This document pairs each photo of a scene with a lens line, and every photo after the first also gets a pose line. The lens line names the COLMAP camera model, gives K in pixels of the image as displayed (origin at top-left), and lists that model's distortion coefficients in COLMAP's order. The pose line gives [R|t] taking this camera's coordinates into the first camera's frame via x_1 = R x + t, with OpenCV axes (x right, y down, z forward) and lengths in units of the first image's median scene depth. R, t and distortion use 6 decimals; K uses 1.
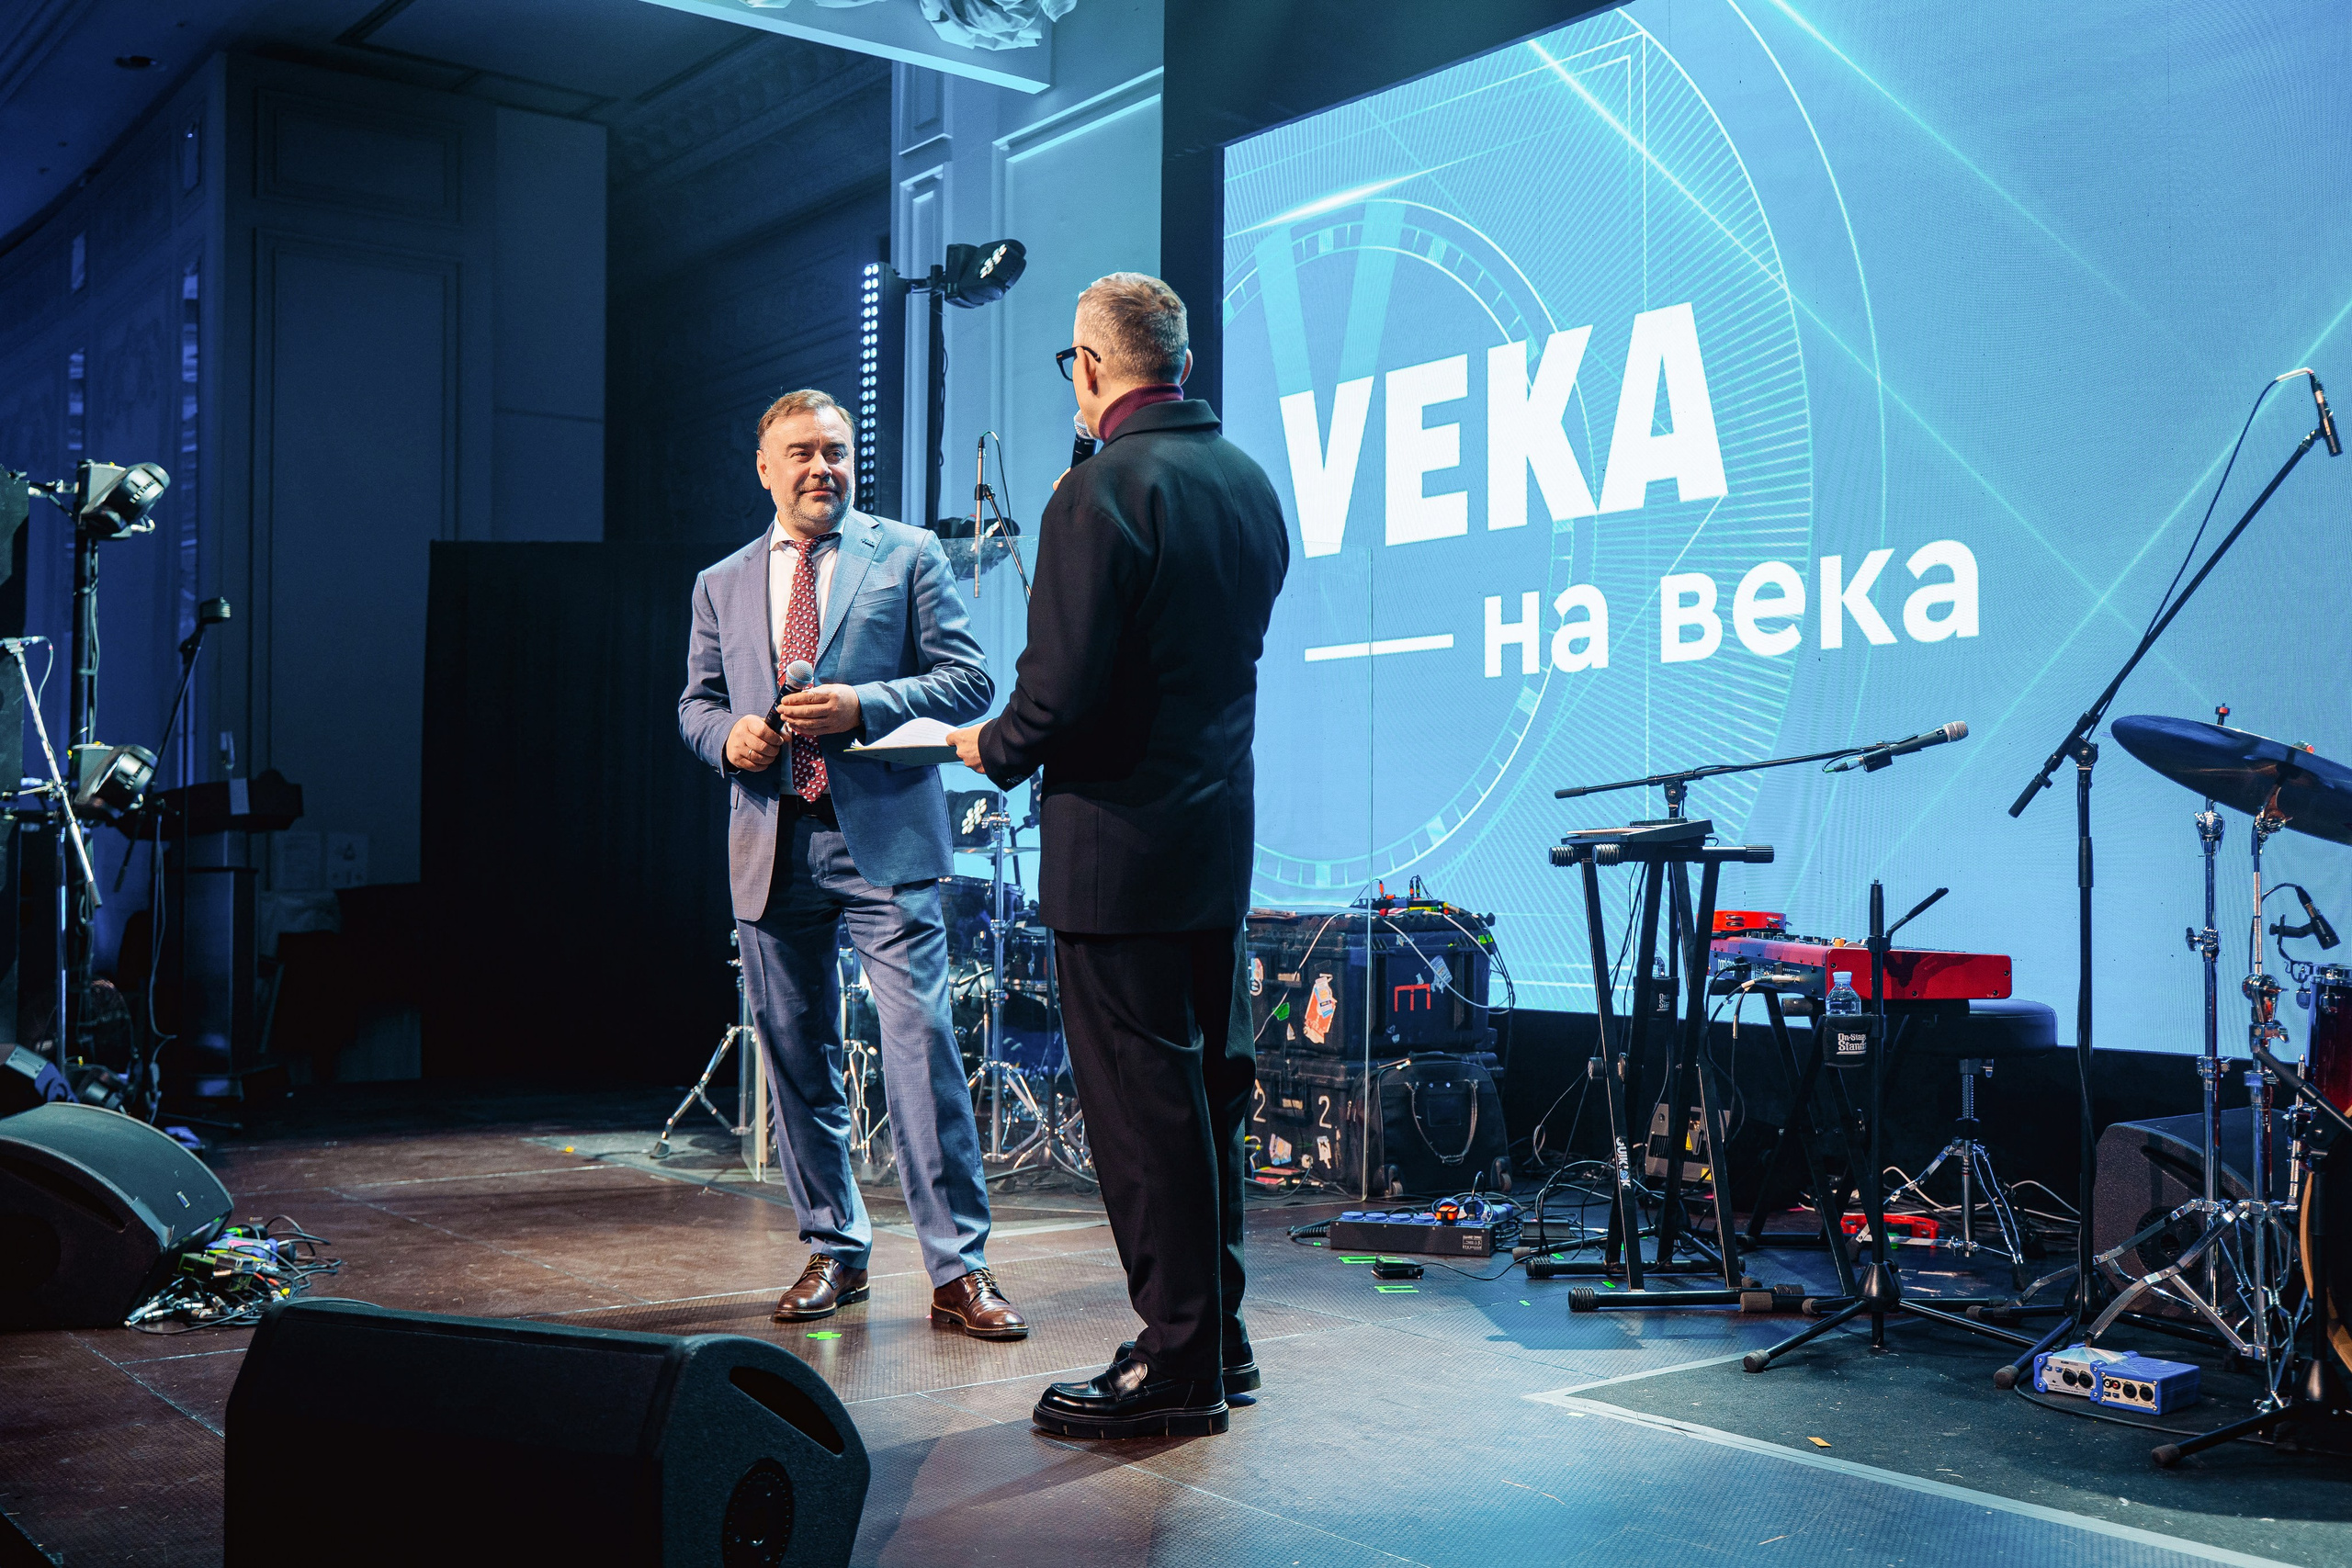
lens RADIAL K [[2391.8, 0, 1176.0], [0, 2391.8, 784.0], [0, 0, 1]] dist [-0.007589, -0.005693]
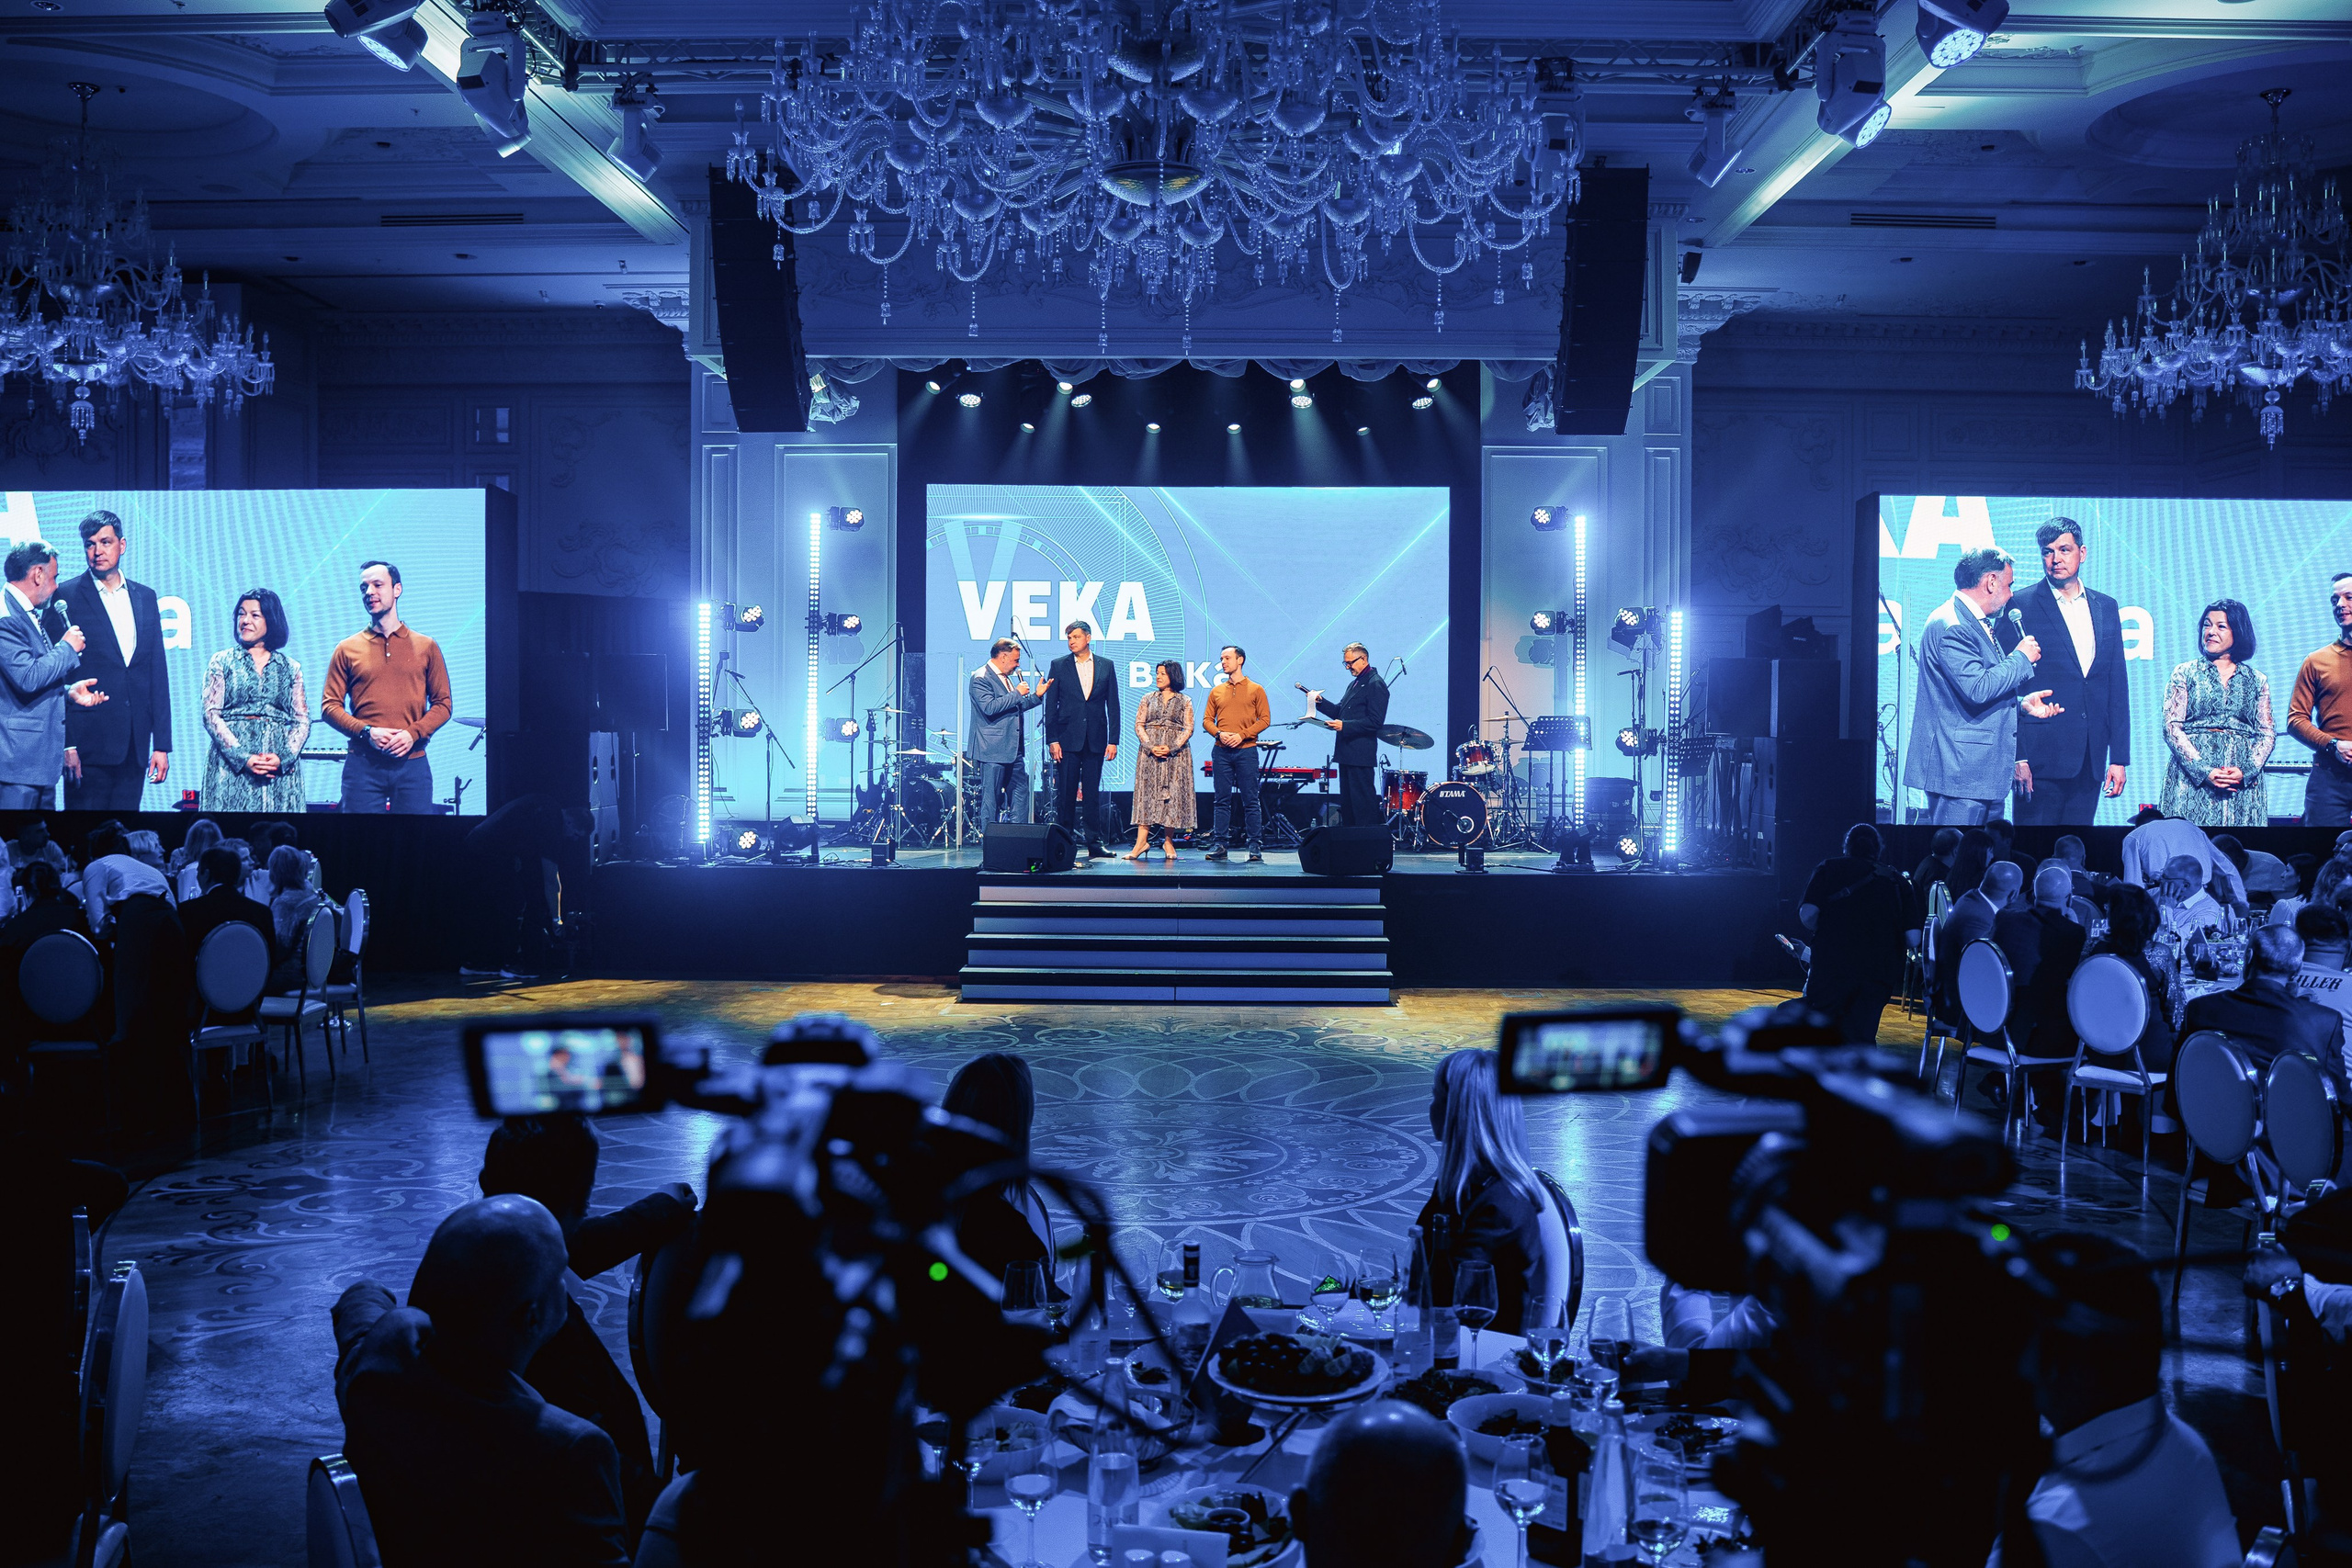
lens RADIAL K [[2167.7, 0, 1179.4], [0, 2167.7, 751.2], [0, 0, 1]] dist [0.070182, 0.003534]
pose [[0.622158, -0.013808, 0.782770, -2.141494], [-0.030605, 0.998651, 0.041941, -0.090254], [-0.782293, -0.050051, 0.620897, -0.960555]]
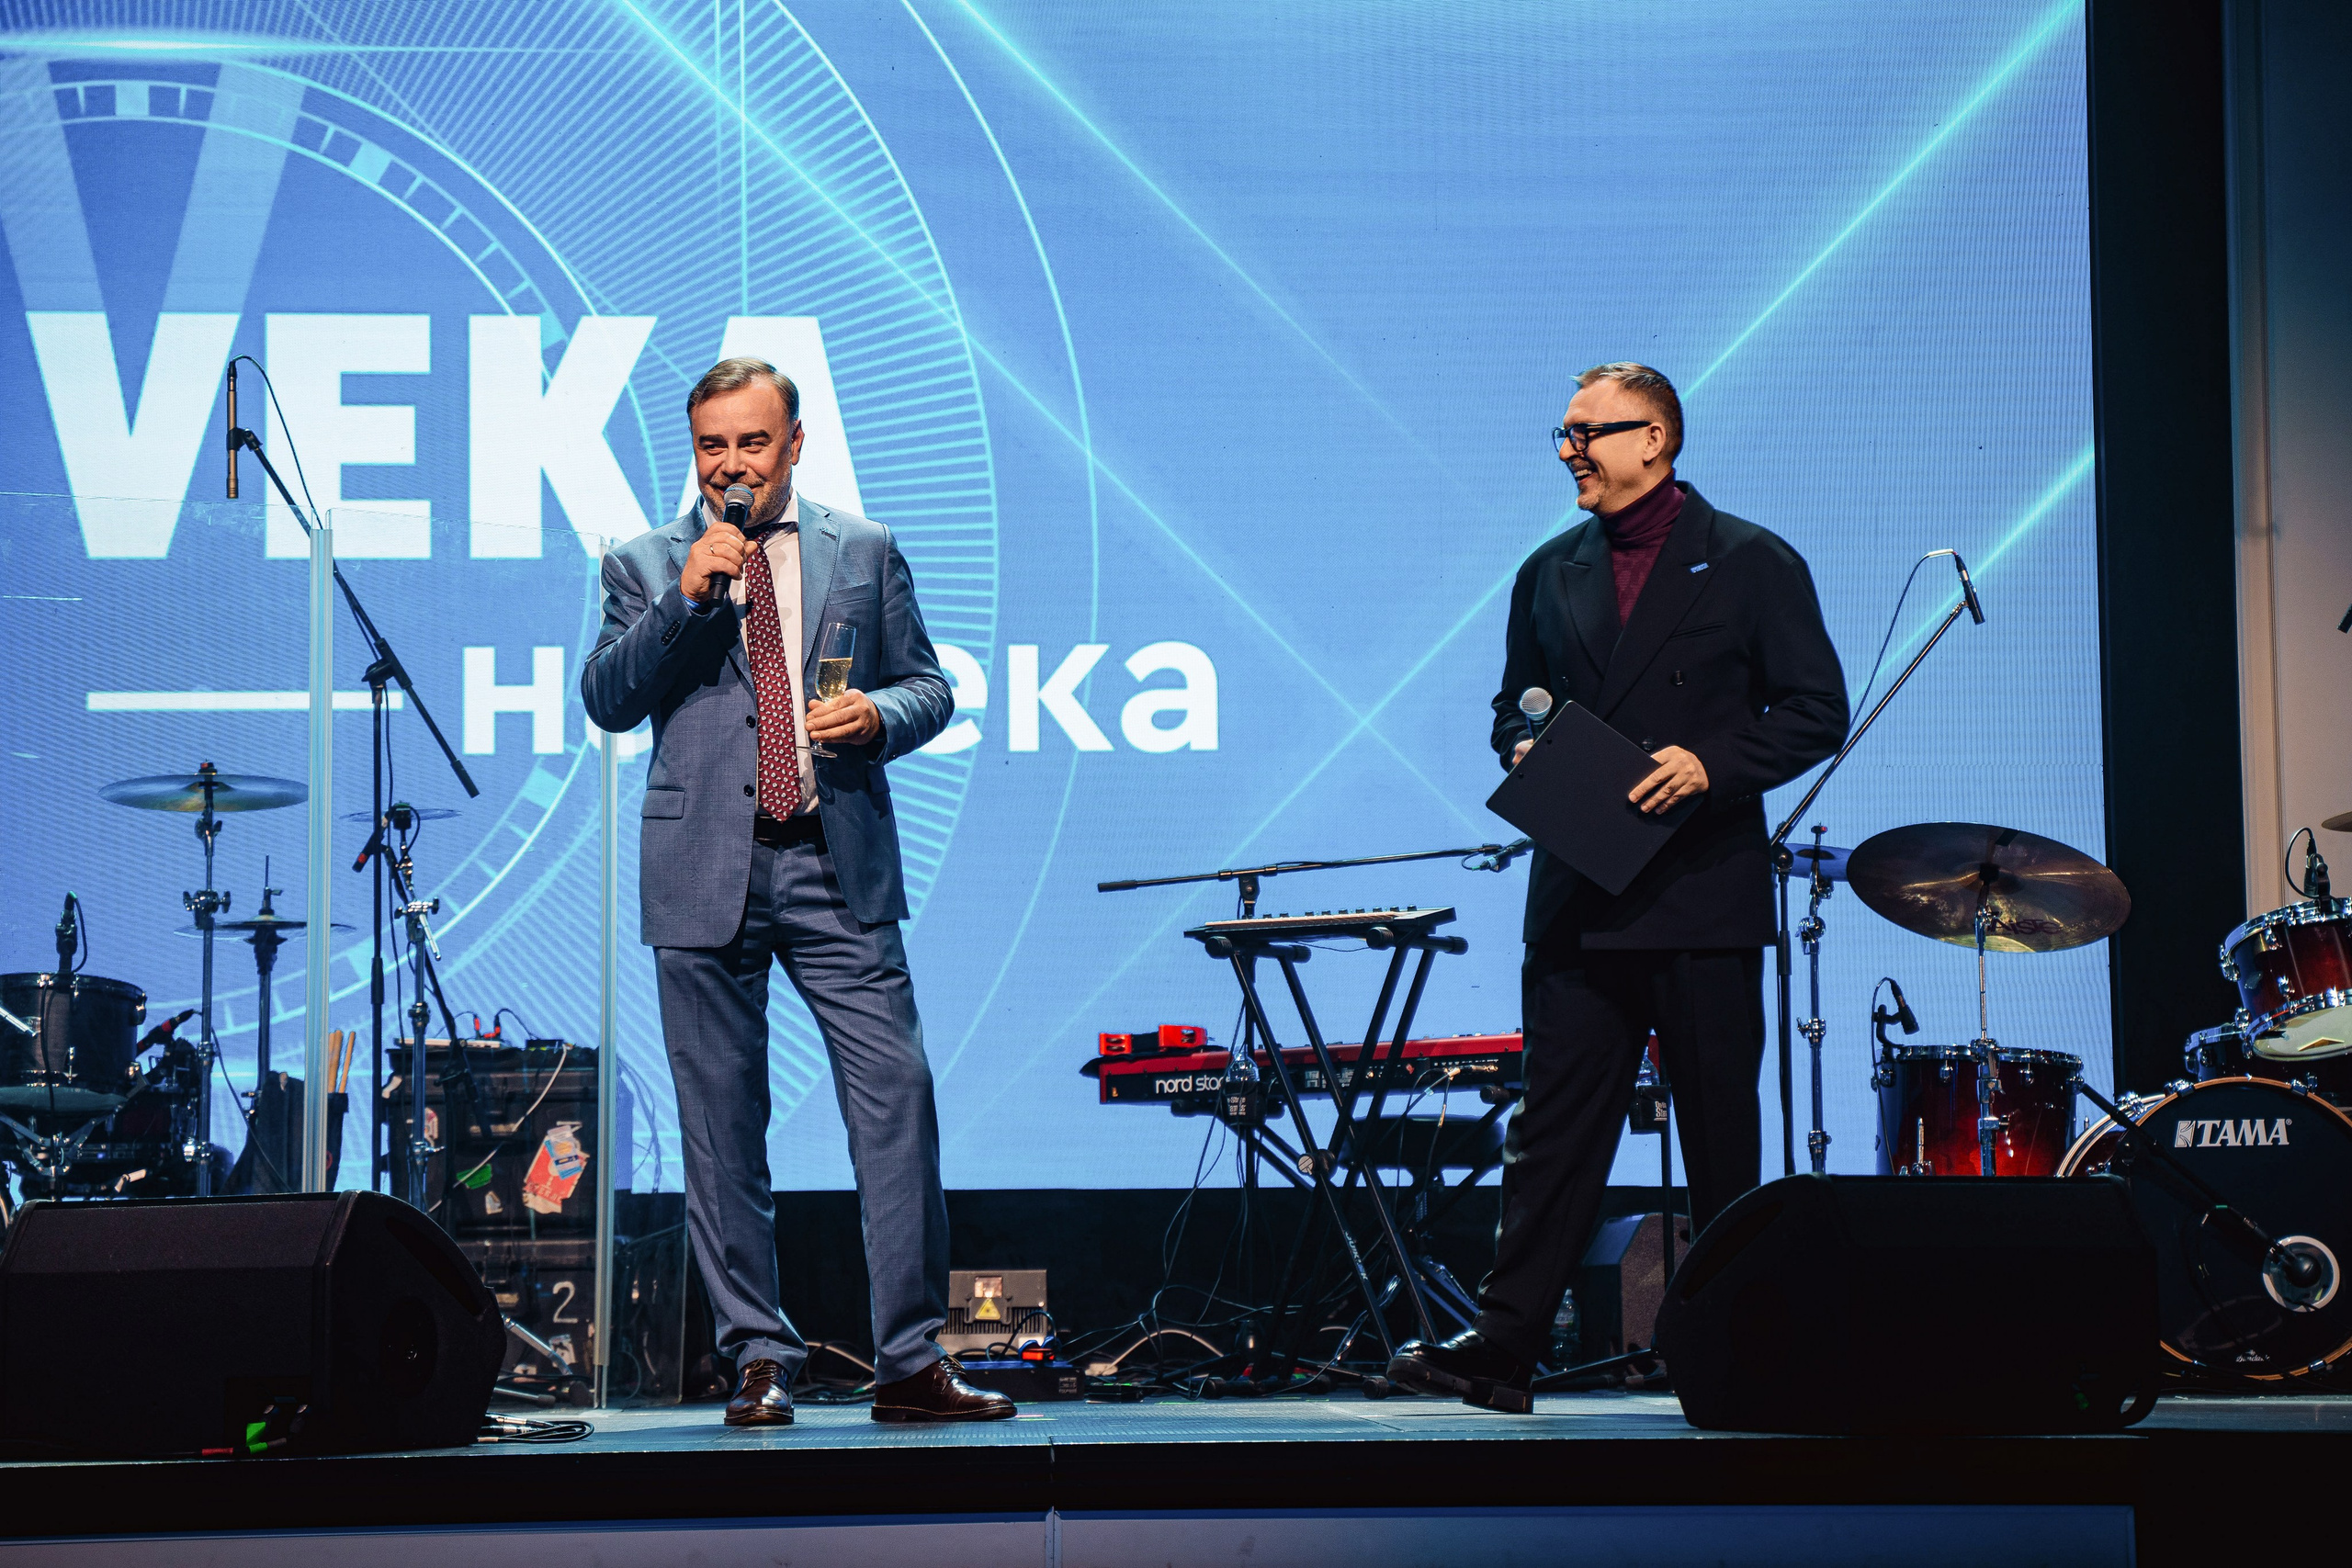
lens RADIAL K [[5160.7, 0, 1176.0], [0, 5160.7, 784.0], [0, 0, 1]] dist [0.318116, 0.122788]
pose [[0.577417, 0.073444, 0.813140, -1.127066], [-0.014741, 0.996721, -0.079557, 0.095944], [-0.816317, 0.033951, 0.576606, -0.118337]]
